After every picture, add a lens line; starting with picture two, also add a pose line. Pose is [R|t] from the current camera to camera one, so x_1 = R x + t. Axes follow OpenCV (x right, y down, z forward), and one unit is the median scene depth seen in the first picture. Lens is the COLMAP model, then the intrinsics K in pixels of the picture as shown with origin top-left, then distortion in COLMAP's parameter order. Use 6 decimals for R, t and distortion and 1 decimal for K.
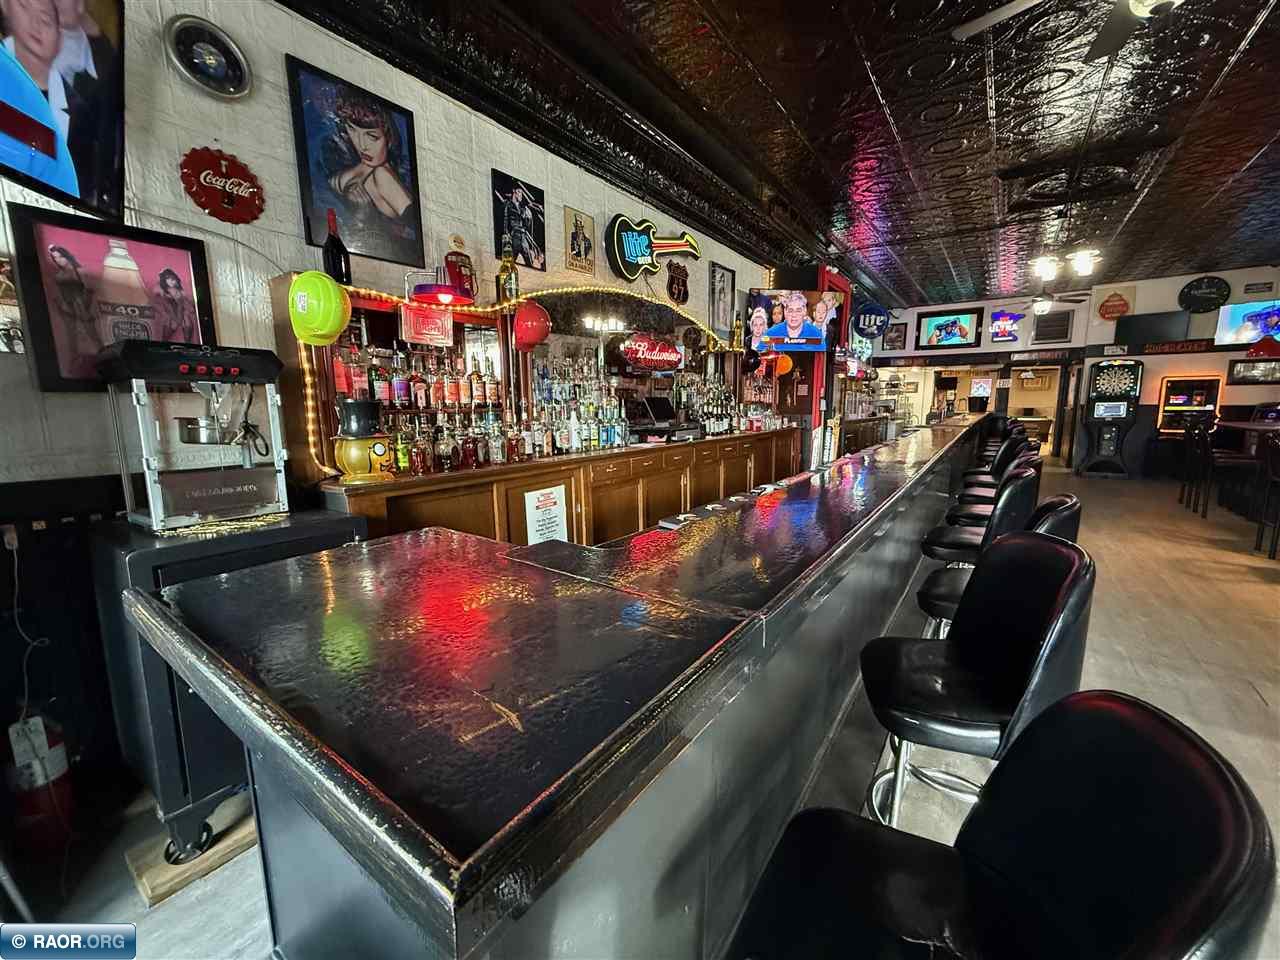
lens RADIAL K [[506.5, 0, 640.0], [0, 506.5, 480.0], [0, 0, 1]] dist [-0.000725, -0.000149]
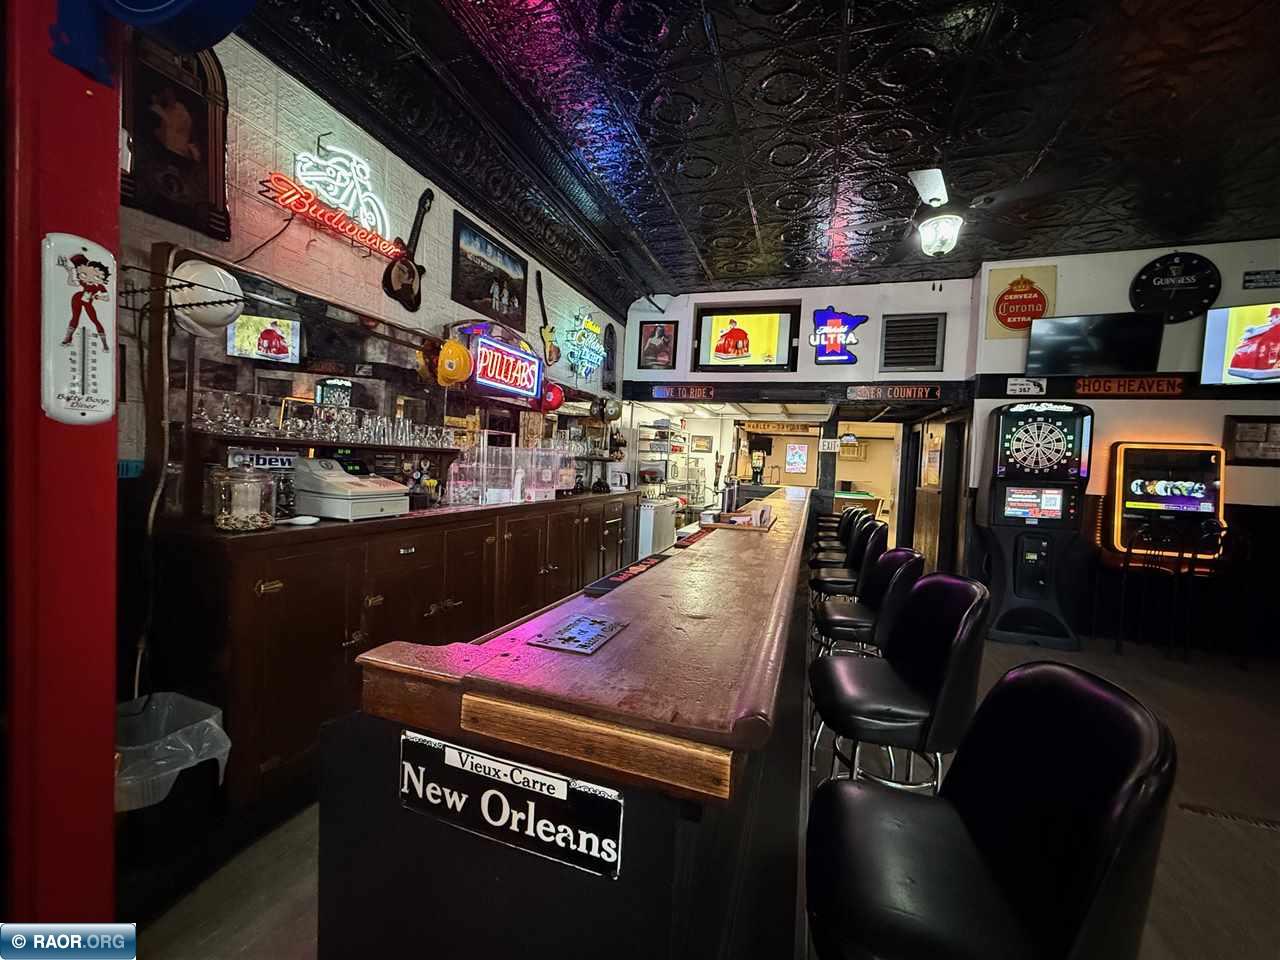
lens RADIAL K [[507.6, 0, 640.0], [0, 507.6, 480.0], [0, 0, 1]] dist [-0.000533, 0.000239]
pose [[0.956703, 0.043200, 0.287843, 1.061453], [-0.011472, 0.993752, -0.111016, -0.253081], [-0.290840, 0.102907, 0.951221, 1.603550]]
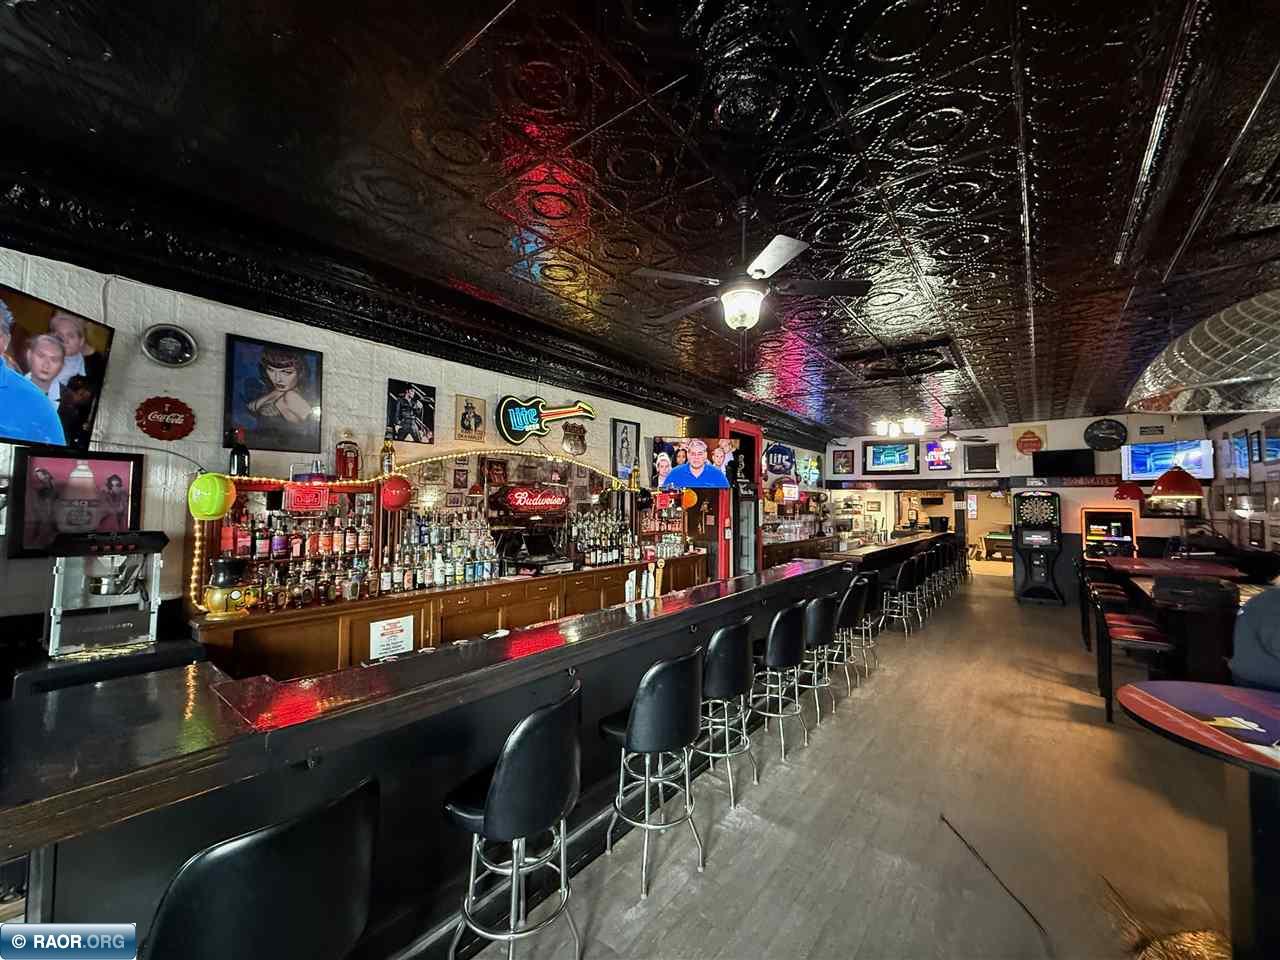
lens RADIAL K [[506.5, 0, 640.0], [0, 506.5, 480.0], [0, 0, 1]] dist [-0.000725, -0.000149]
pose [[0.998723, 0.016254, -0.047840, 0.382872], [-0.025332, 0.980327, -0.195749, -0.072344], [0.043717, 0.196711, 0.979486, -0.225434]]
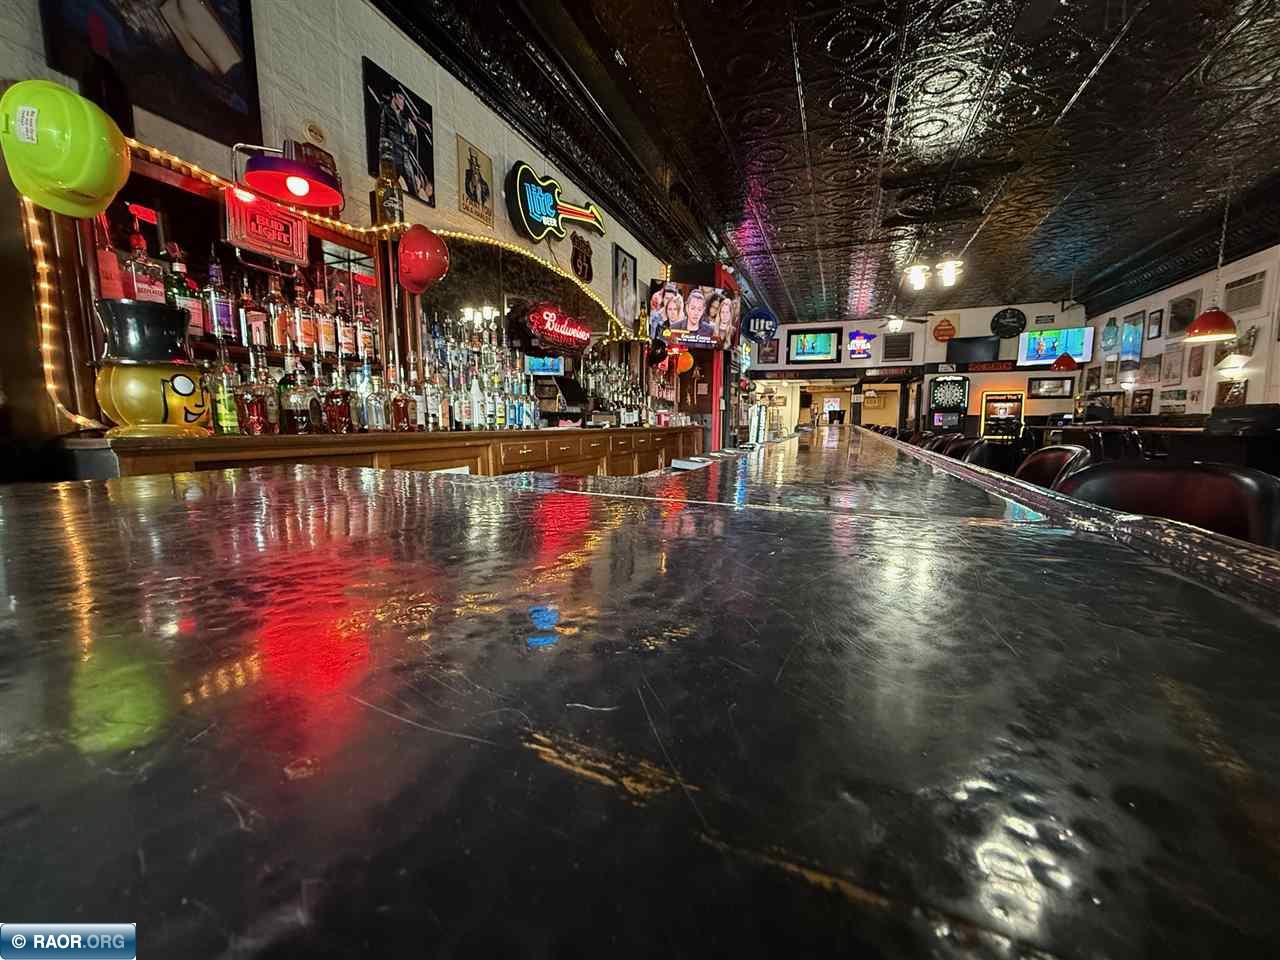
lens RADIAL K [[507.6, 0, 640.0], [0, 507.6, 480.0], [0, 0, 1]] dist [-0.000533, 0.000239]
pose [[0.969698, -0.017695, 0.243665, -0.068878], [0.027207, 0.998991, -0.035727, 0.054024], [-0.242787, 0.041273, 0.969201, 0.146632]]
